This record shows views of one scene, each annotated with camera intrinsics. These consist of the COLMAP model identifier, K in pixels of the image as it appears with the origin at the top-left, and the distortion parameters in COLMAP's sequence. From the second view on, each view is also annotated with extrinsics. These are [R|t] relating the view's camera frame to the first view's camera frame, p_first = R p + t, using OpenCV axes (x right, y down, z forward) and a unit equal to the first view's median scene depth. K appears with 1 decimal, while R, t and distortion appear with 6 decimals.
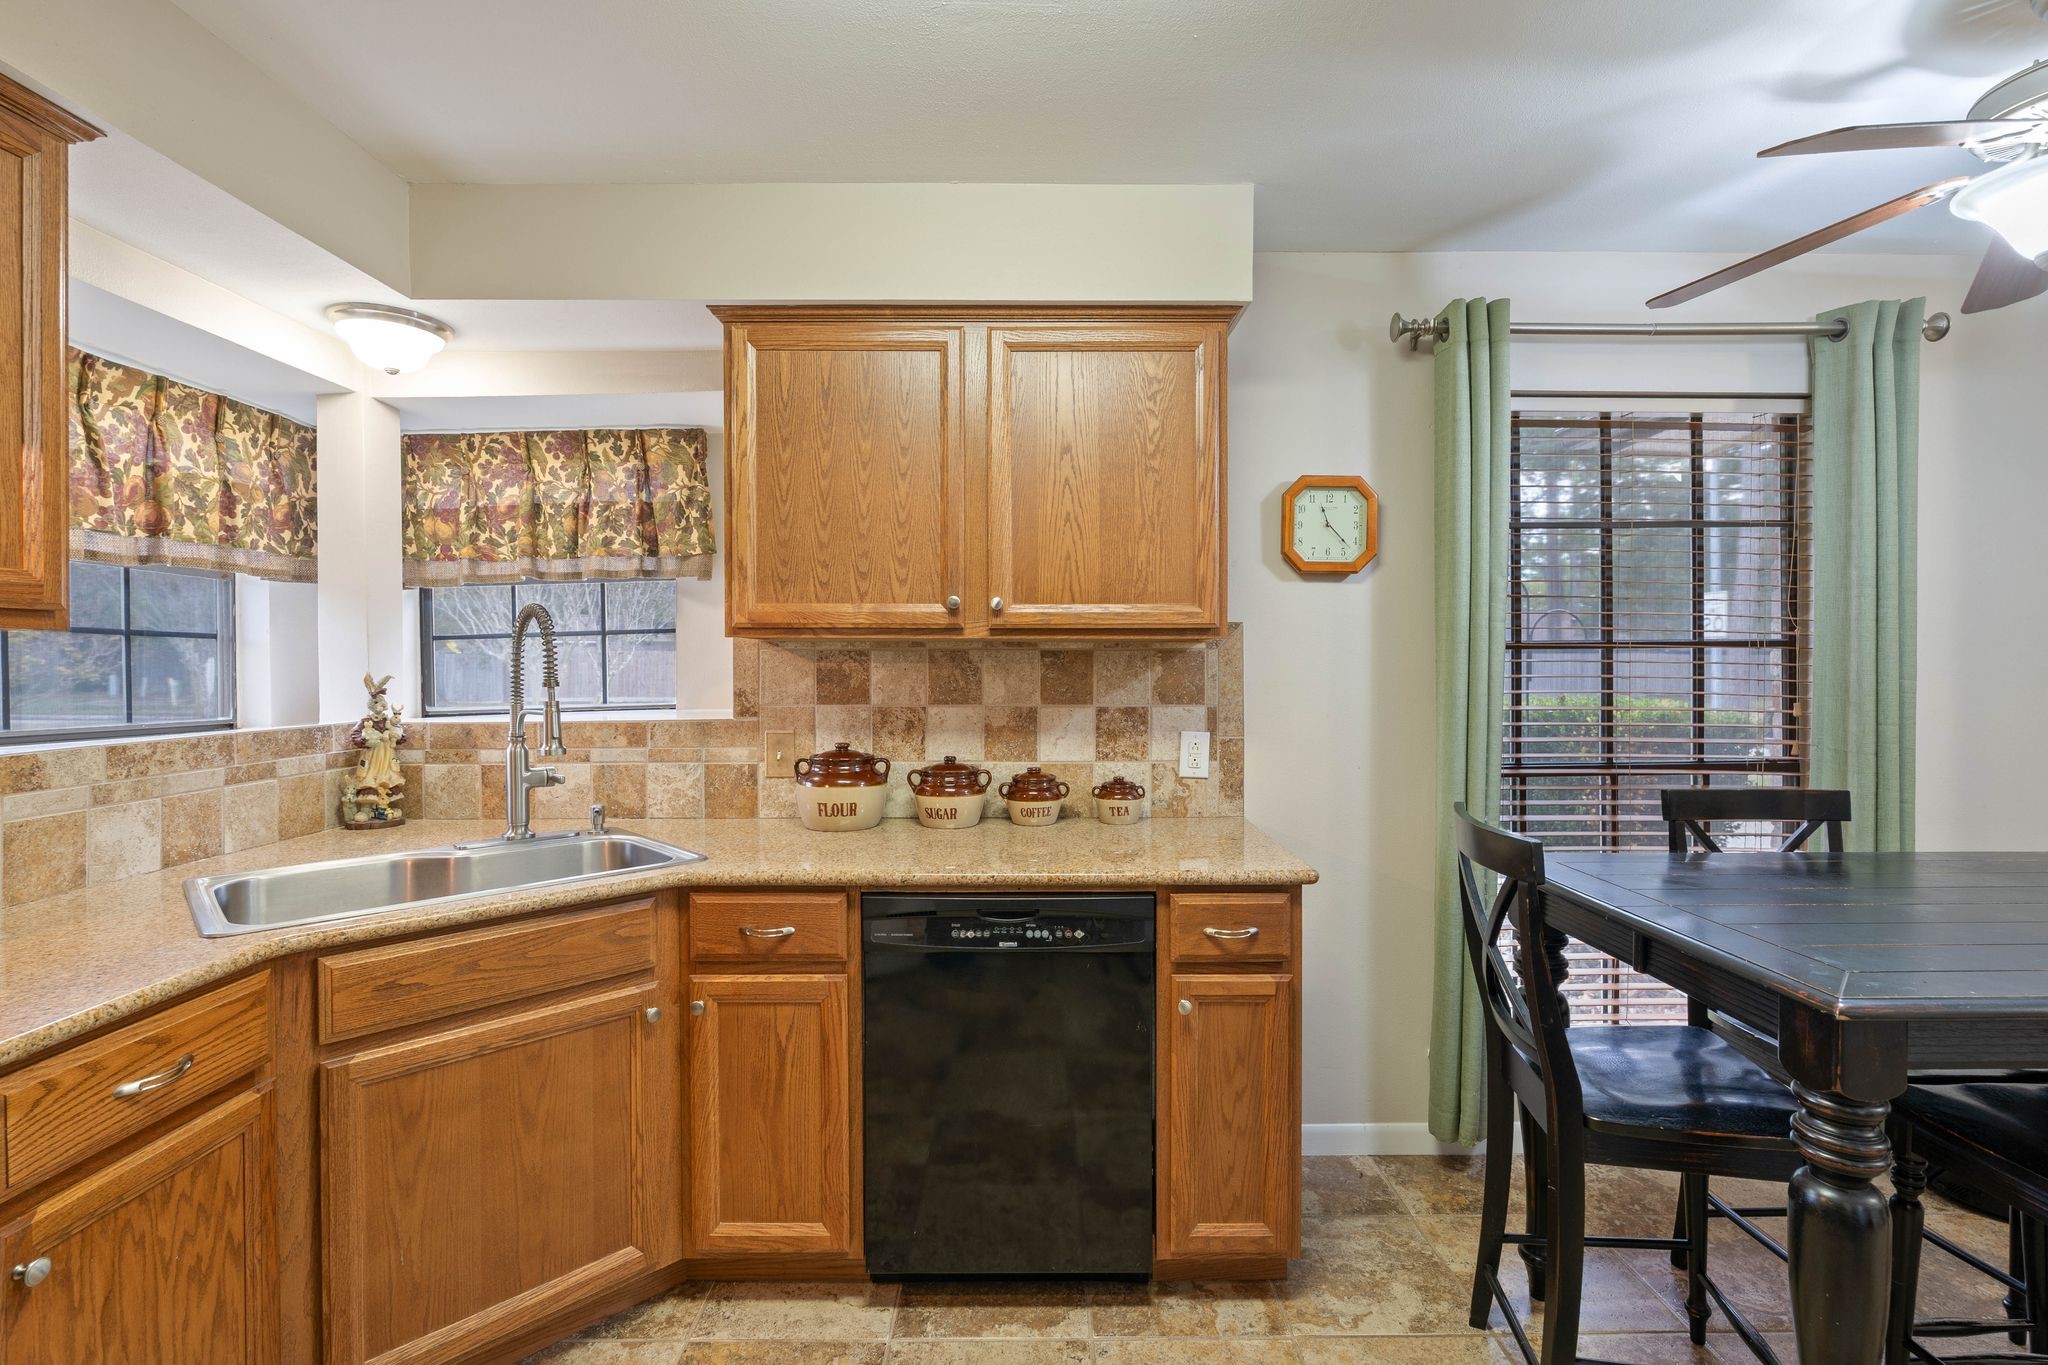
lens RADIAL K [[956.5, 0, 956.8], [0, 956.5, 669.5], [0, 0, 1]] dist [-0.002628, -0.000746]
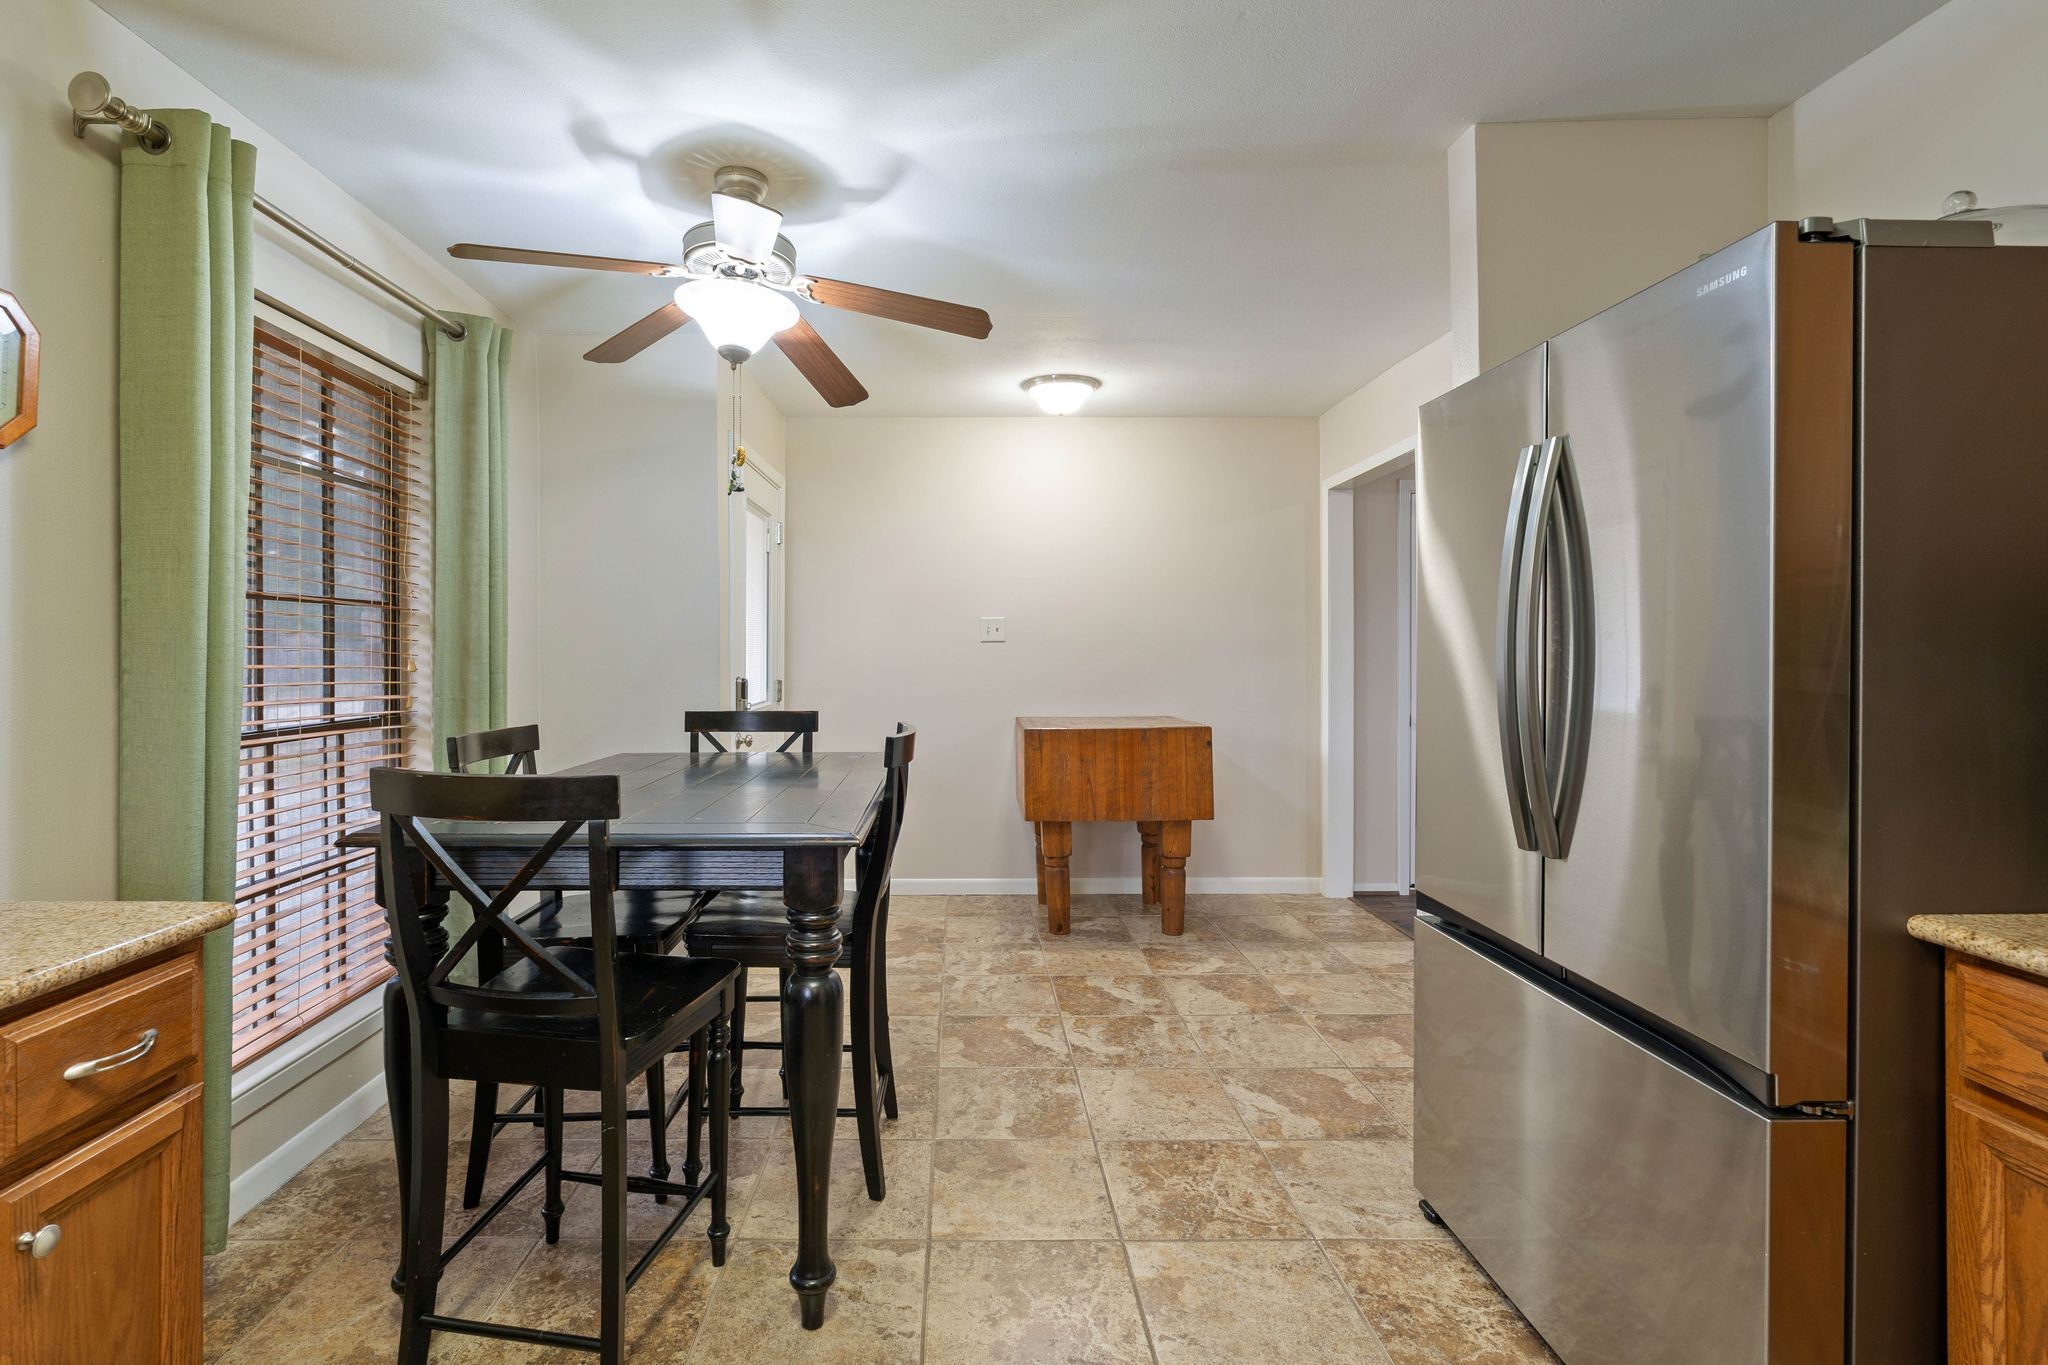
lens RADIAL K [[919.1, 0, 1022.6], [0, 919.1, 646.0], [0, 0, 1]] dist [-0.000074, -0.000320]
pose [[-0.066943, 0.007196, 0.997731, -0.231387], [0.013799, 0.999885, -0.006286, 0.040387], [-0.997661, 0.013347, -0.067035, 0.420623]]
